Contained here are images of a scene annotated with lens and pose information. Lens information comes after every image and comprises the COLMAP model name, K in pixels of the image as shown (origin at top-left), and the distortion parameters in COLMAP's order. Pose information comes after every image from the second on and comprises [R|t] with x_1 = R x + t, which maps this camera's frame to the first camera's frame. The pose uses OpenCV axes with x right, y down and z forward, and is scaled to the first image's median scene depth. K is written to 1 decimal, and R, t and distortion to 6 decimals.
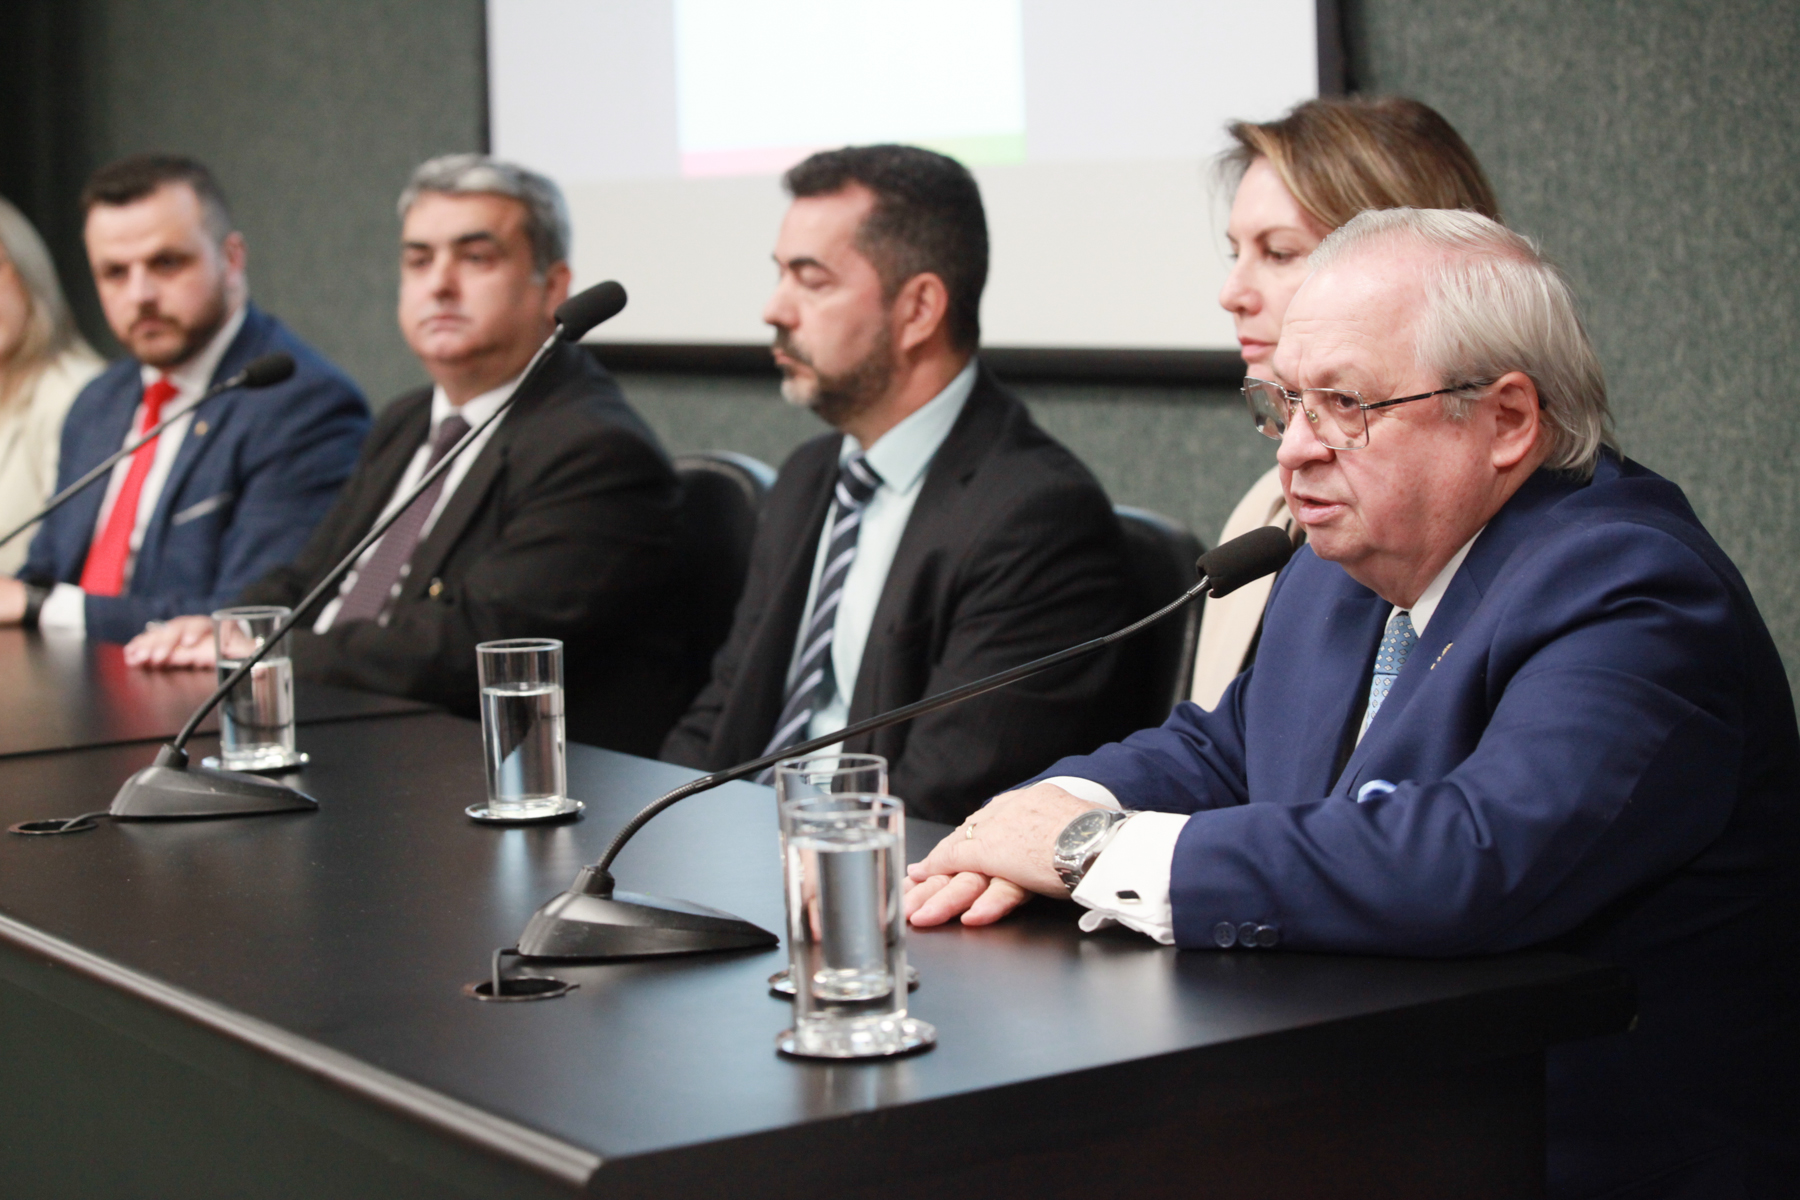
lens RADIAL K [[3994.1, 0, 899.8], [0, 3994.1, 602.0], [0, 0, 1]] dist [-0.288003, 0.000000]
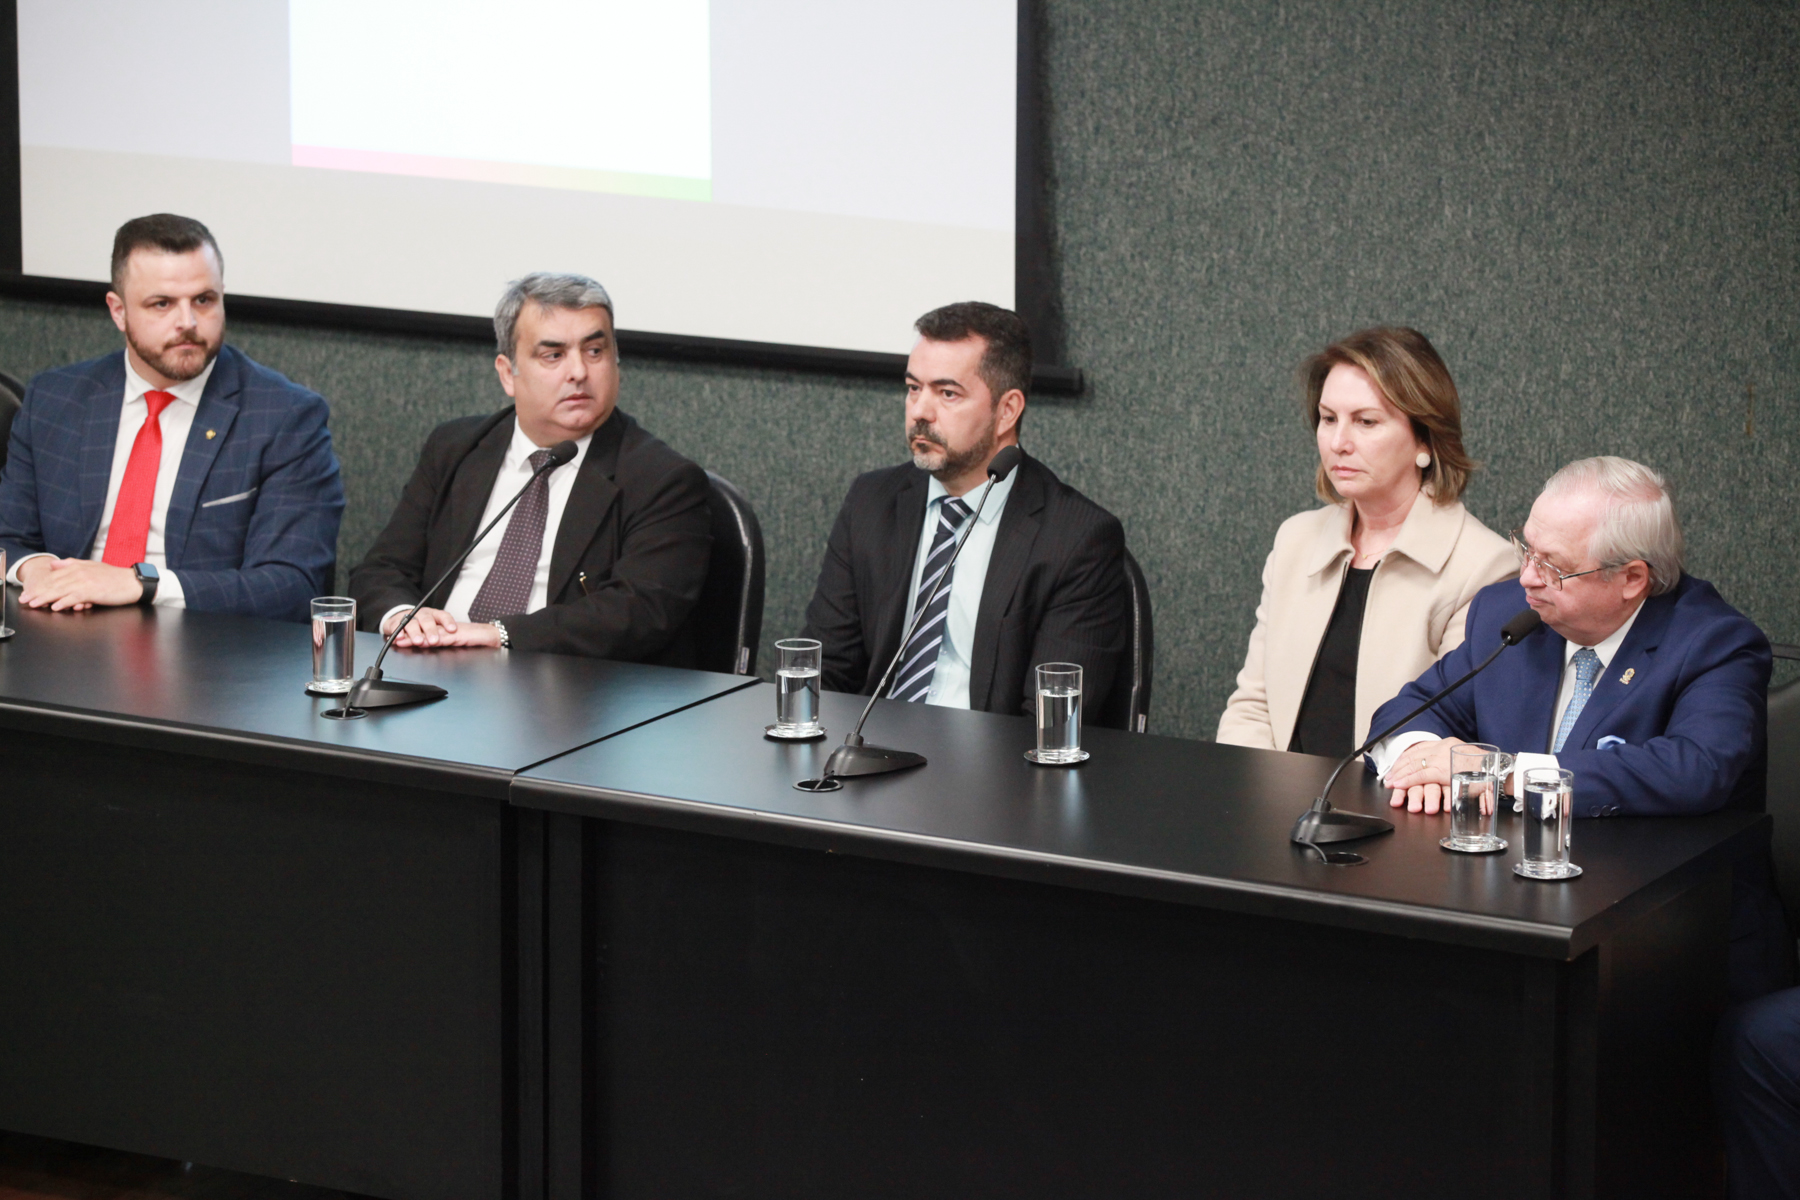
lens RADIAL K [[6509.9, 0, 901.7], [0, 6509.9, 598.0], [0, 0, 1]] dist [-0.014041, 0.000000]
pose [[0.873781, -0.053672, 0.483349, -1.223269], [0.006476, 0.995087, 0.098789, -0.241264], [-0.486277, -0.083190, 0.869836, -1.191310]]
